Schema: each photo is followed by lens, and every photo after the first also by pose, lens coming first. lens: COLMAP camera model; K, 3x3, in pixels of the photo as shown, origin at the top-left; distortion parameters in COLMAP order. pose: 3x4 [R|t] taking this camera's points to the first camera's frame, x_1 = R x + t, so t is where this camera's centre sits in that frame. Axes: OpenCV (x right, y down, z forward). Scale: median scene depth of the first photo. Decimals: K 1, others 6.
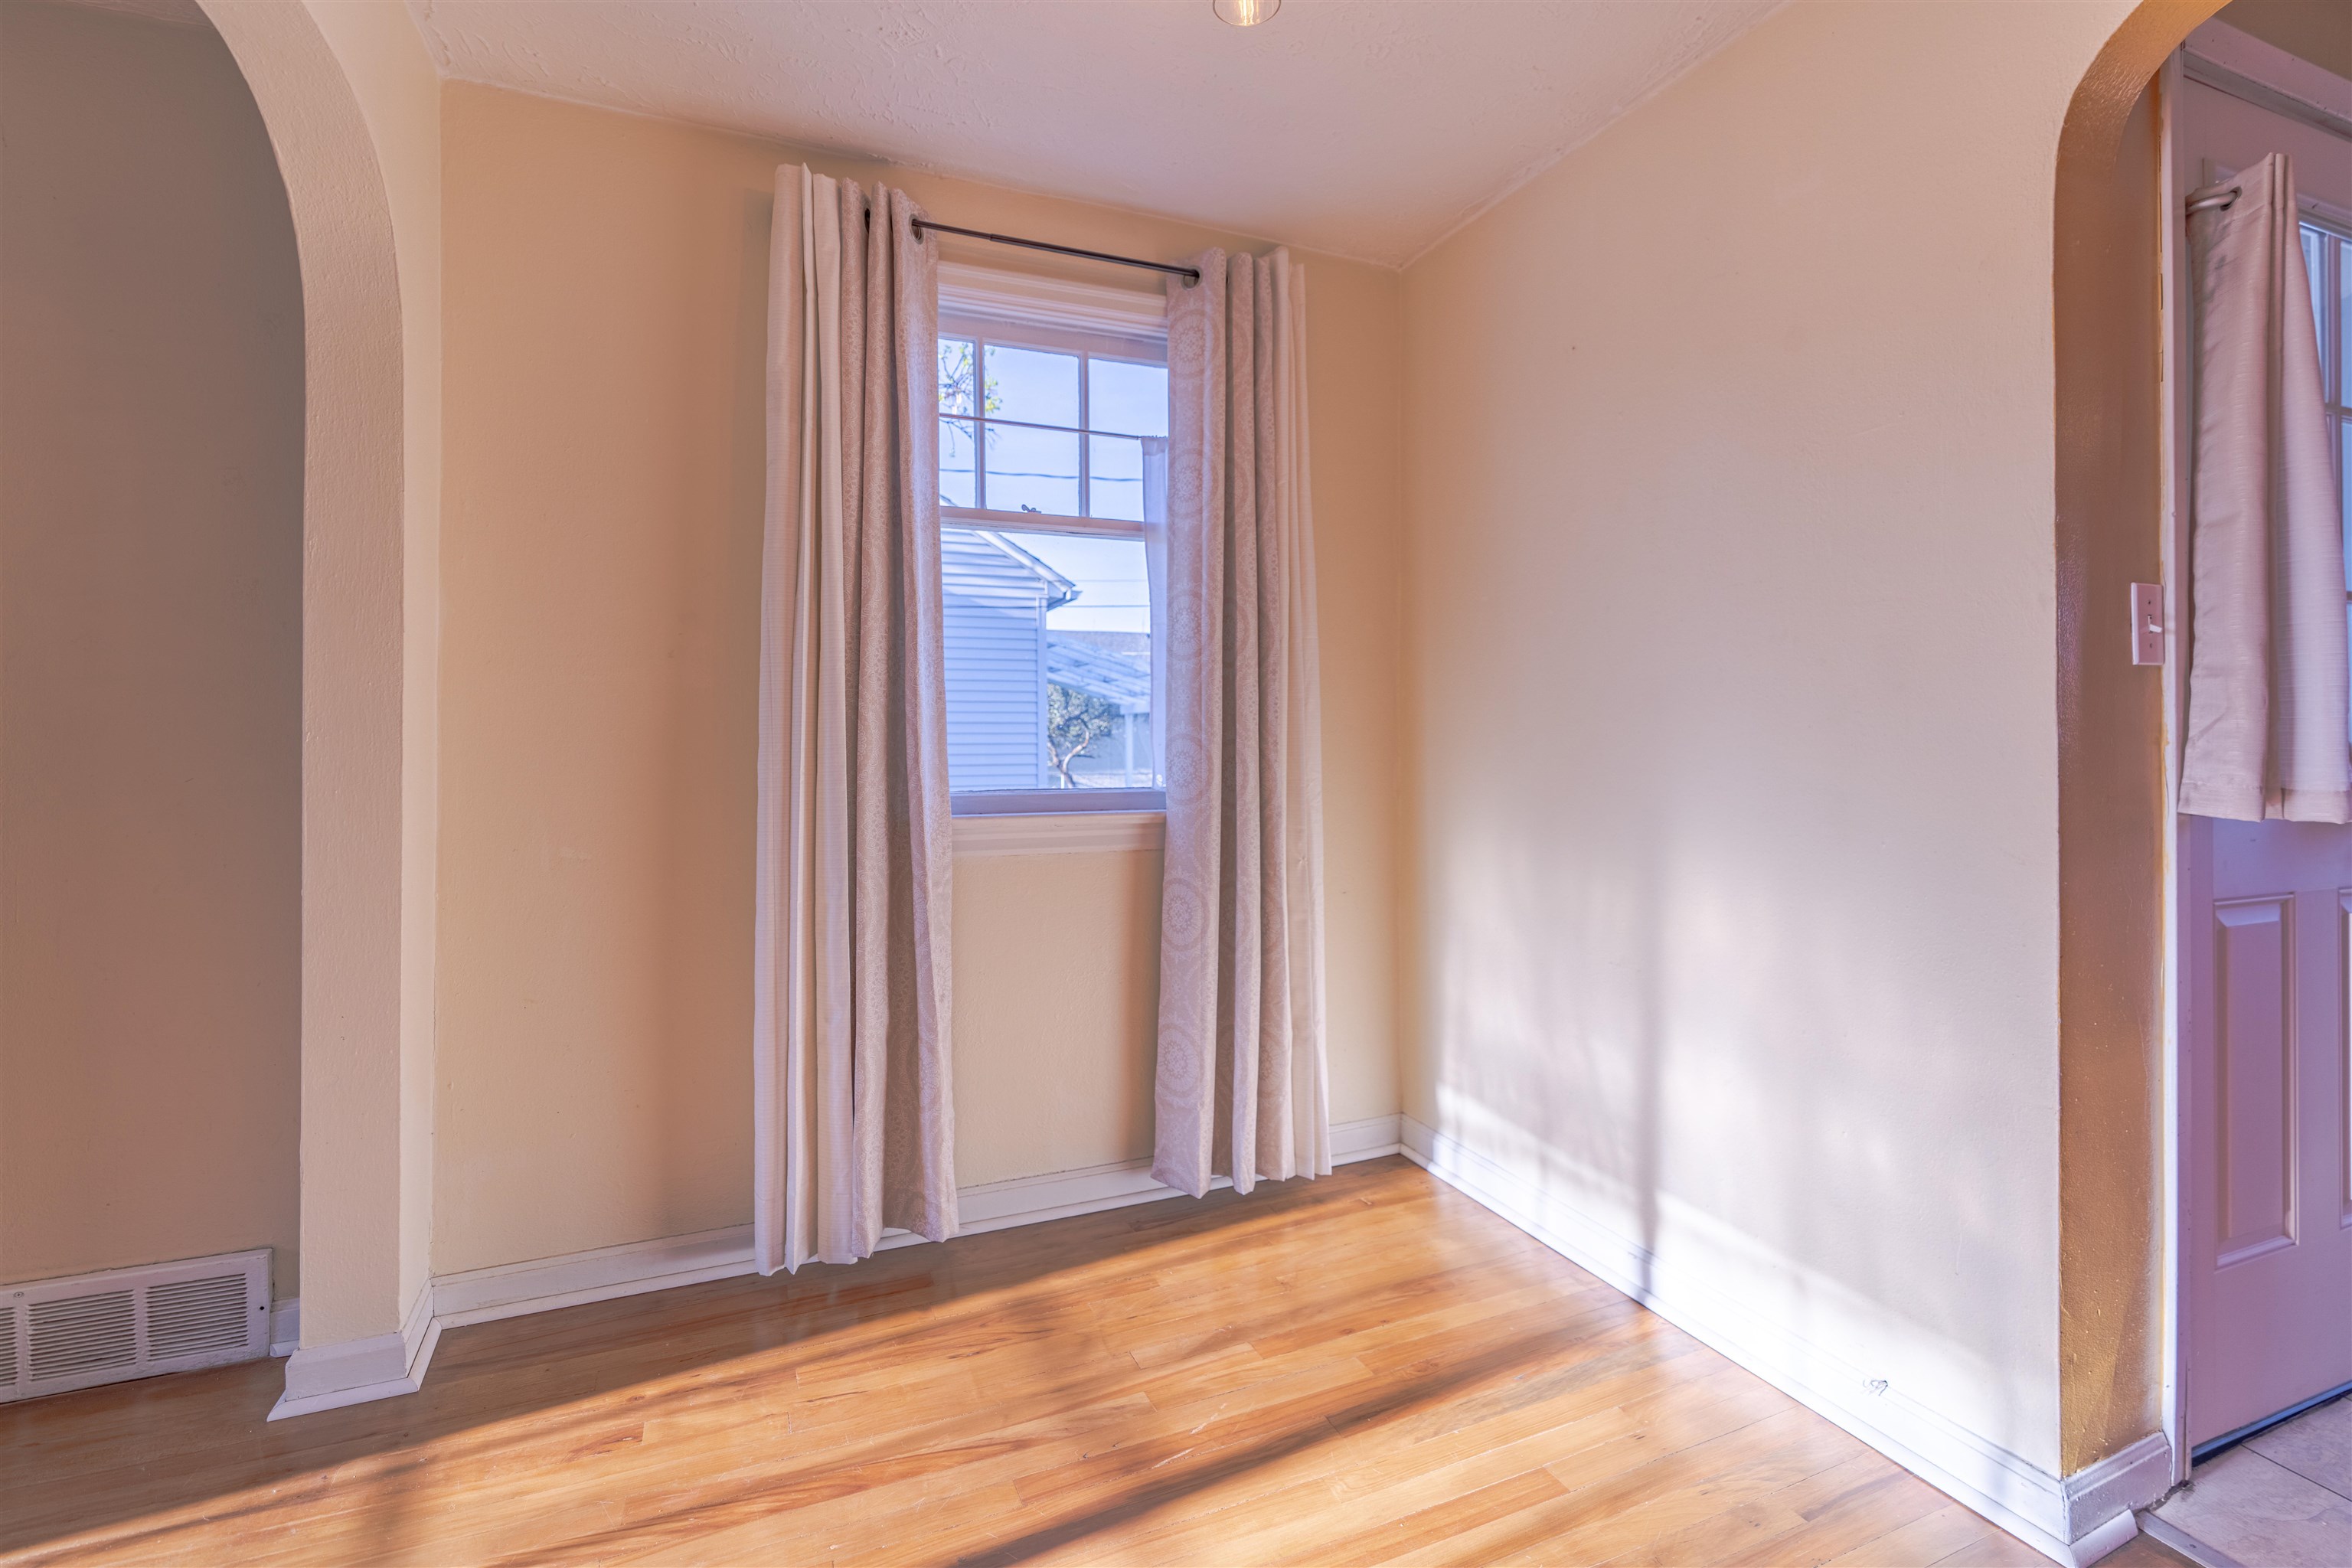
lens RADIAL K [[1624.2, 0, 1176.0], [0, 1624.2, 738.2], [0, 0, 1]] dist [0.001137, 0.000145]
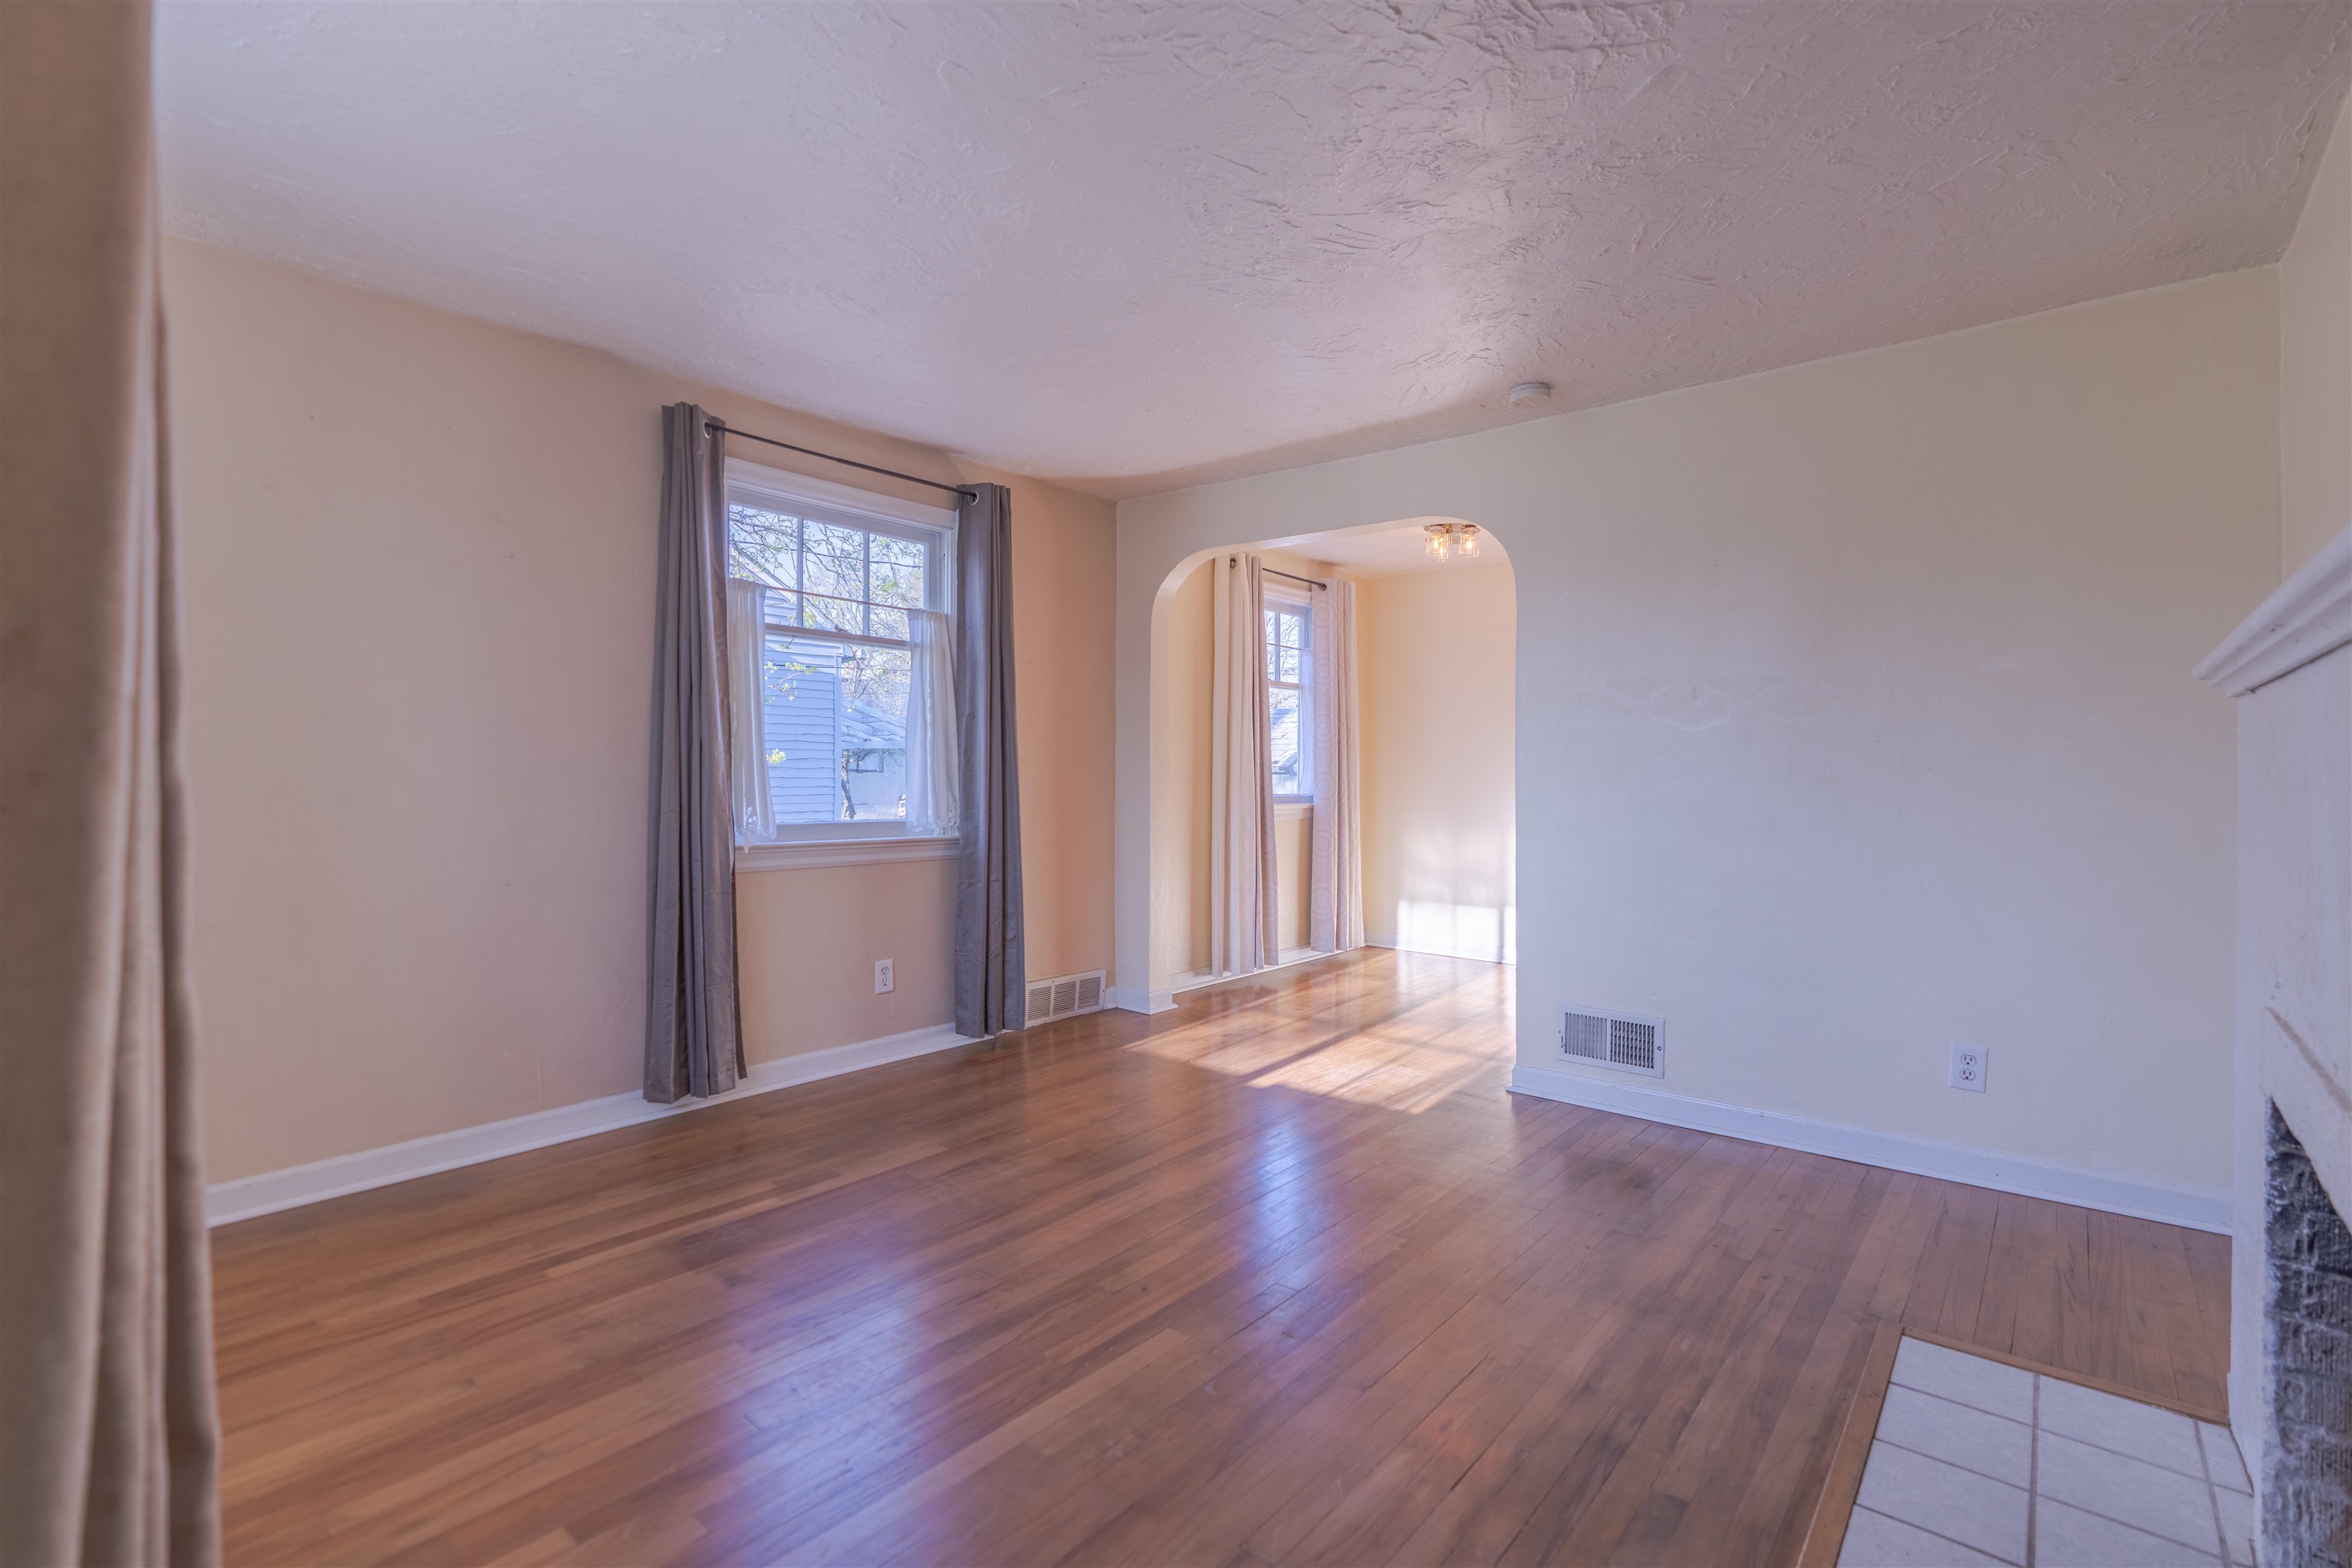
lens RADIAL K [[1061.7, 0, 1176.0], [0, 1061.7, 784.0], [0, 0, 1]] dist [-0.001046, -0.000109]
pose [[0.933499, 0.015592, 0.358240, -0.774082], [-0.017222, 0.999851, 0.001361, 0.016997], [-0.358165, -0.007440, 0.933629, -0.429487]]
